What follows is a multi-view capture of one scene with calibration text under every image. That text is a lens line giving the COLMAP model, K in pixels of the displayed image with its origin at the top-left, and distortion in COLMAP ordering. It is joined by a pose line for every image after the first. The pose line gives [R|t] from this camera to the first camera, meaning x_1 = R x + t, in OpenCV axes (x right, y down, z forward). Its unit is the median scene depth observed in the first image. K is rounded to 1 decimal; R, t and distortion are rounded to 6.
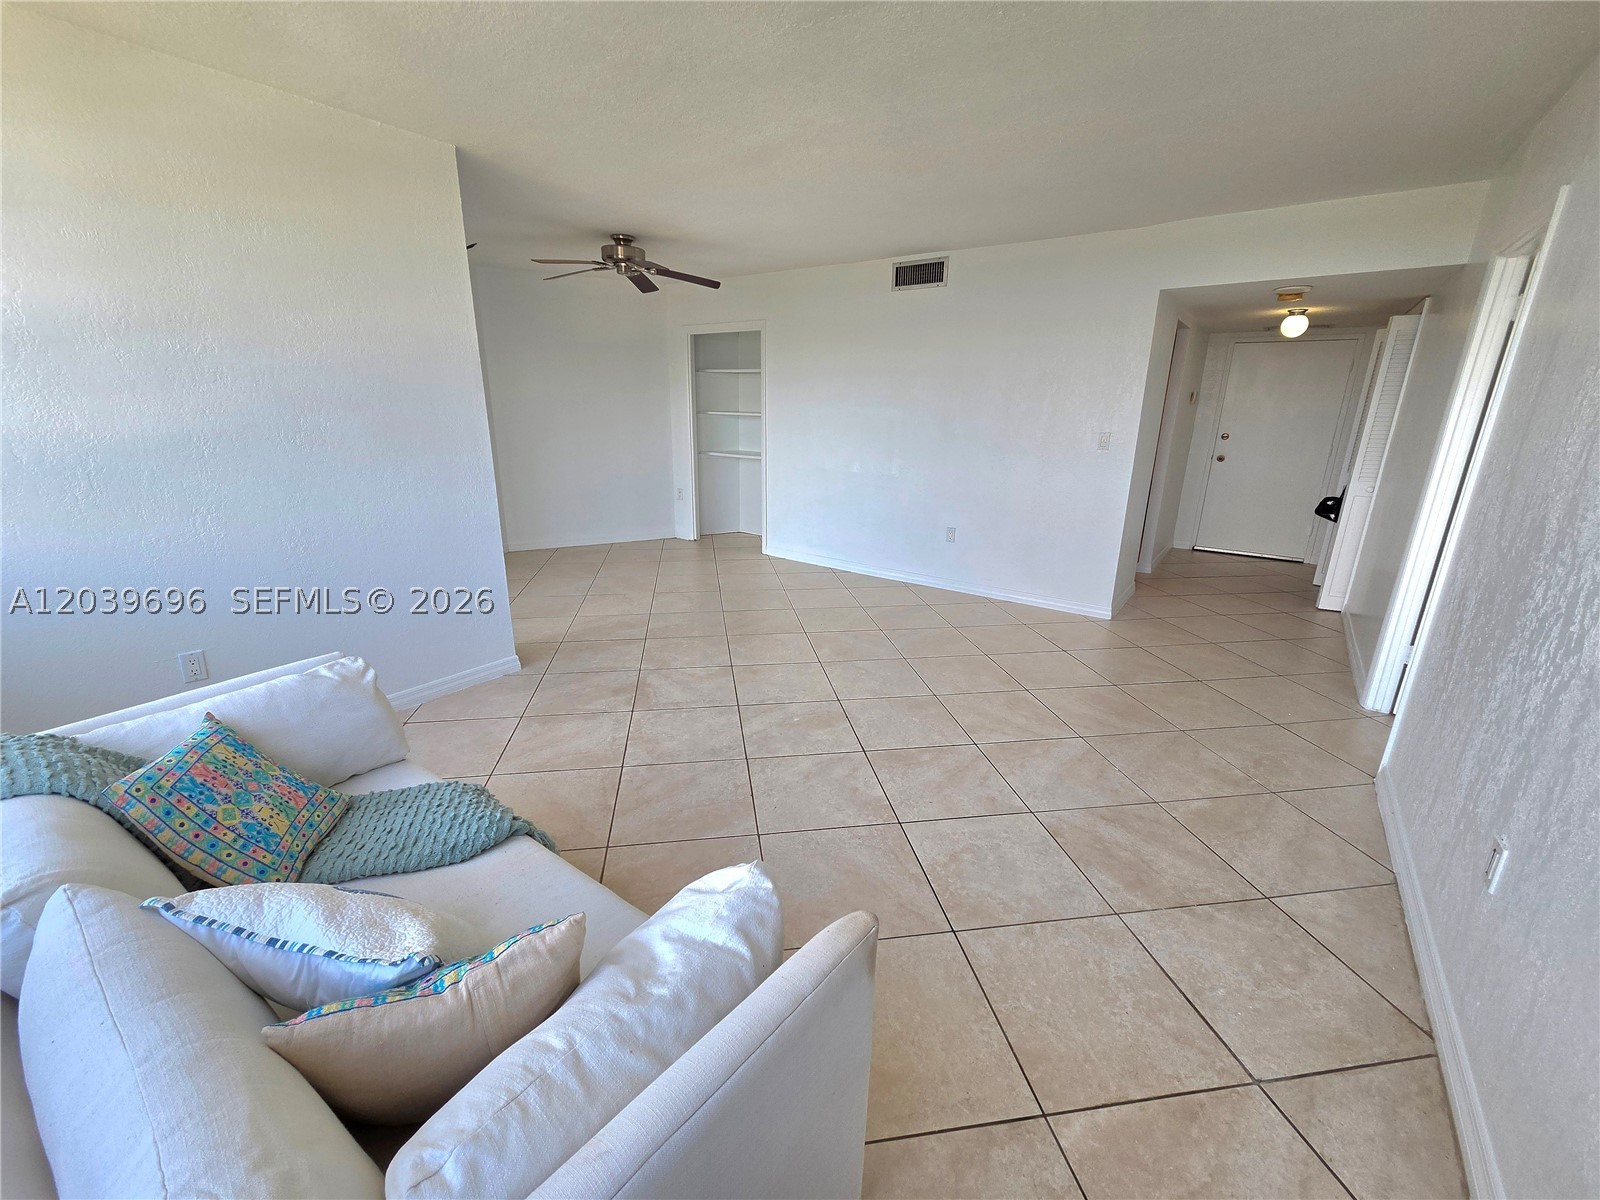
lens RADIAL K [[661.2, 0, 800.0], [0, 661.2, 600.0], [0, 0, 1]] dist [0.000620, 0.000203]
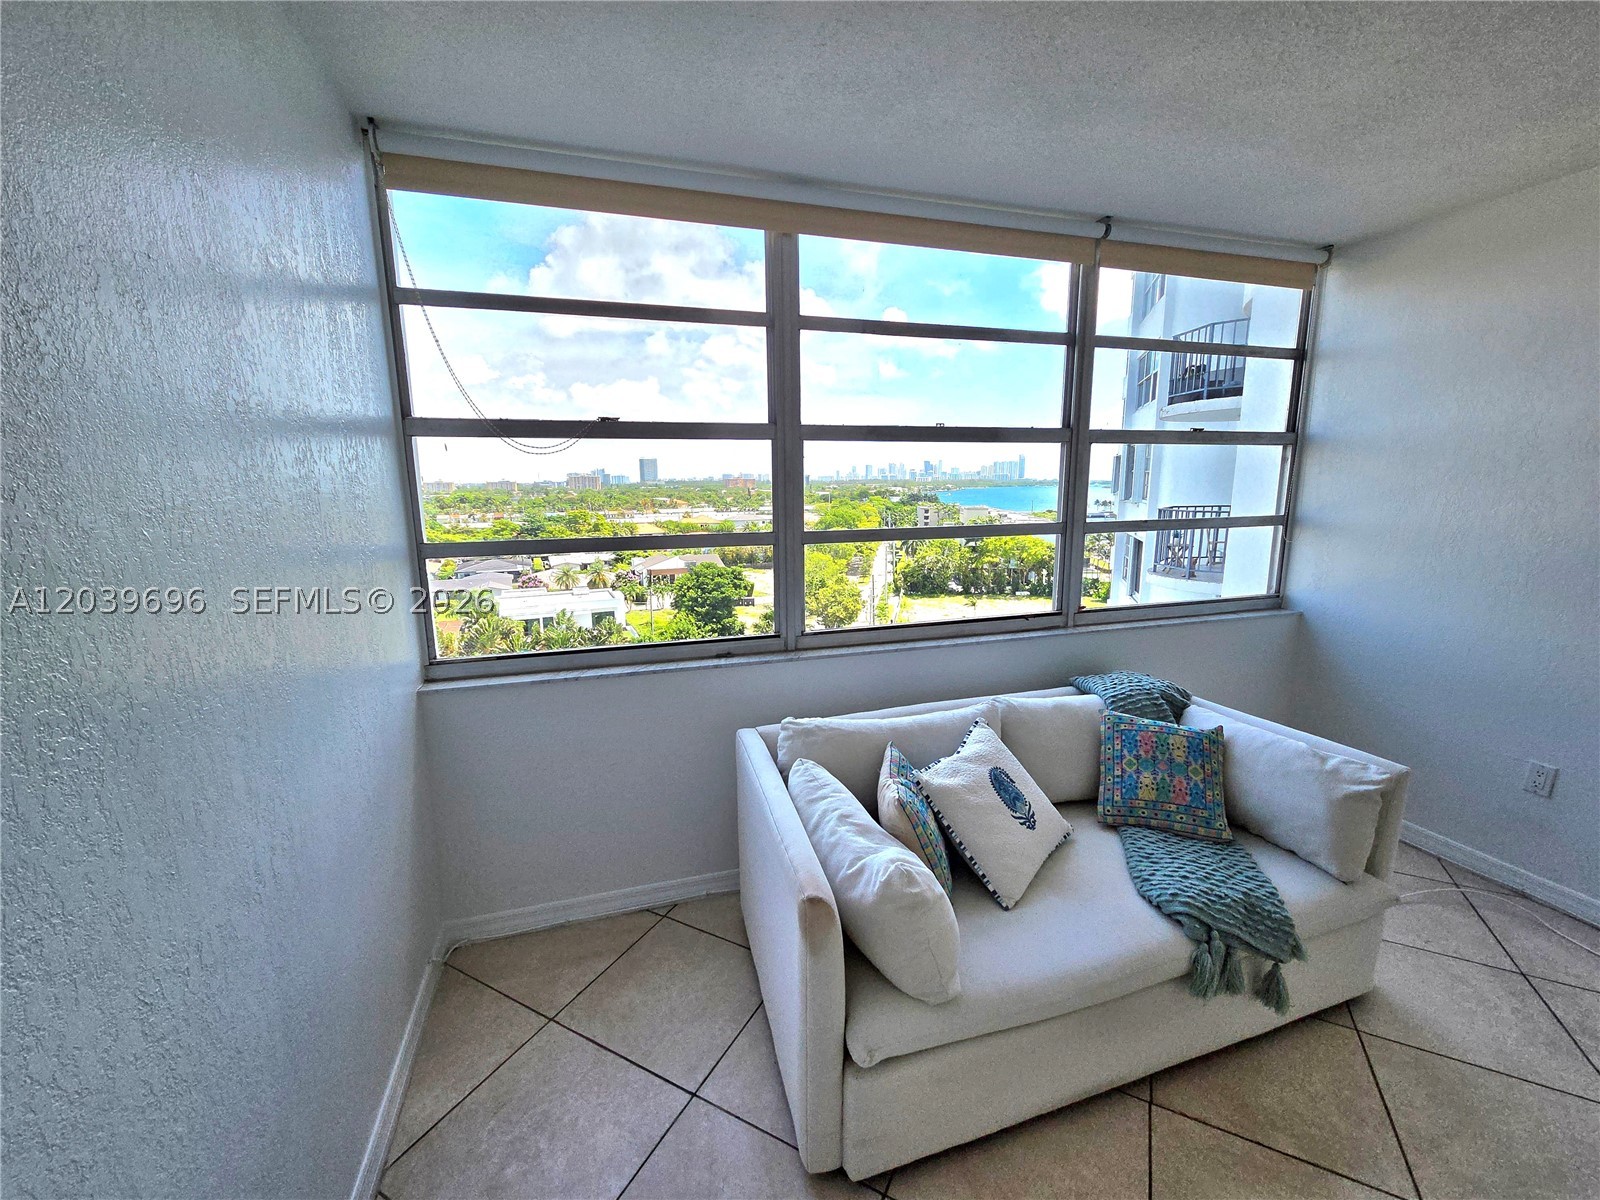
lens RADIAL K [[661.2, 0, 800.0], [0, 661.2, 600.0], [0, 0, 1]] dist [0.000620, 0.000203]
pose [[-0.602464, 0.137884, -0.786146, 0.783438], [-0.227939, 0.914220, 0.335029, -0.375241], [0.764906, 0.381037, -0.519356, 1.027959]]
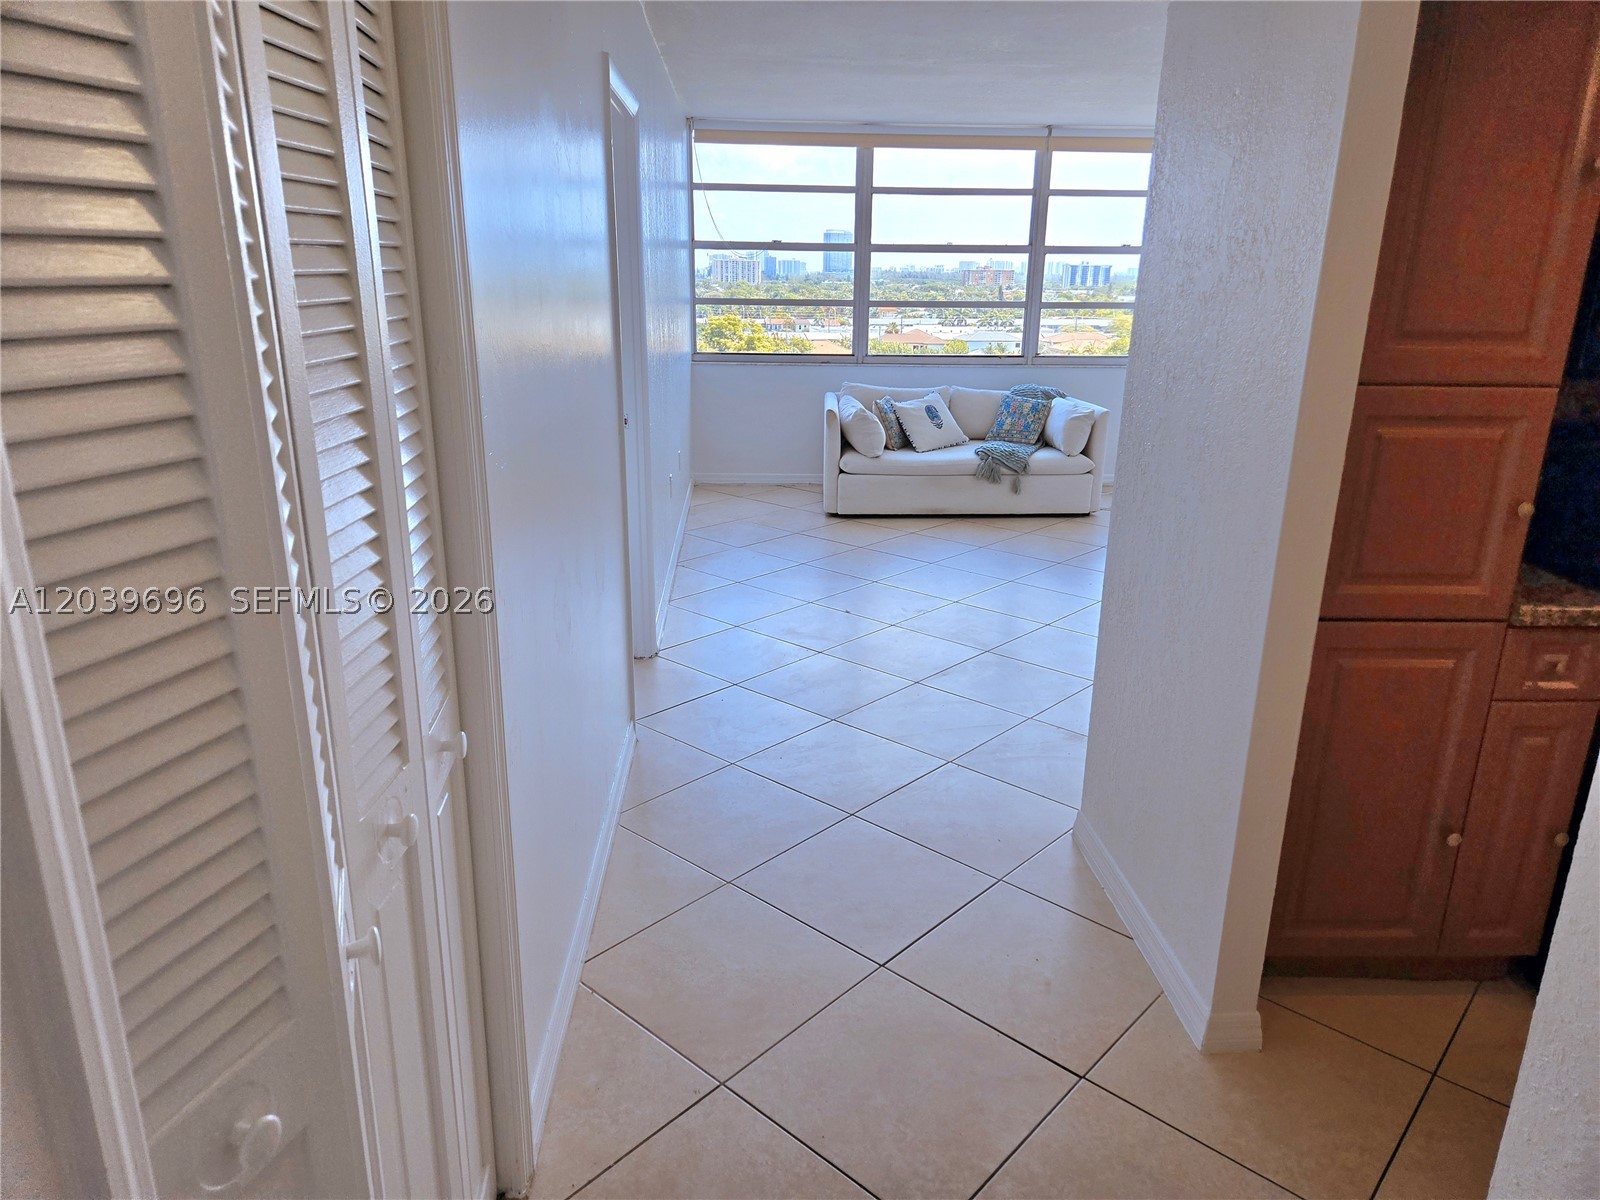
lens RADIAL K [[1067.0, 0, 800.0], [0, 1067.0, 600.0], [0, 0, 1]] dist [0.050491, -0.000490]
pose [[-0.783175, 0.161826, -0.600374, 2.945877], [-0.200721, 0.848055, 0.490423, -1.179182], [0.588513, 0.504595, -0.631693, 3.760400]]
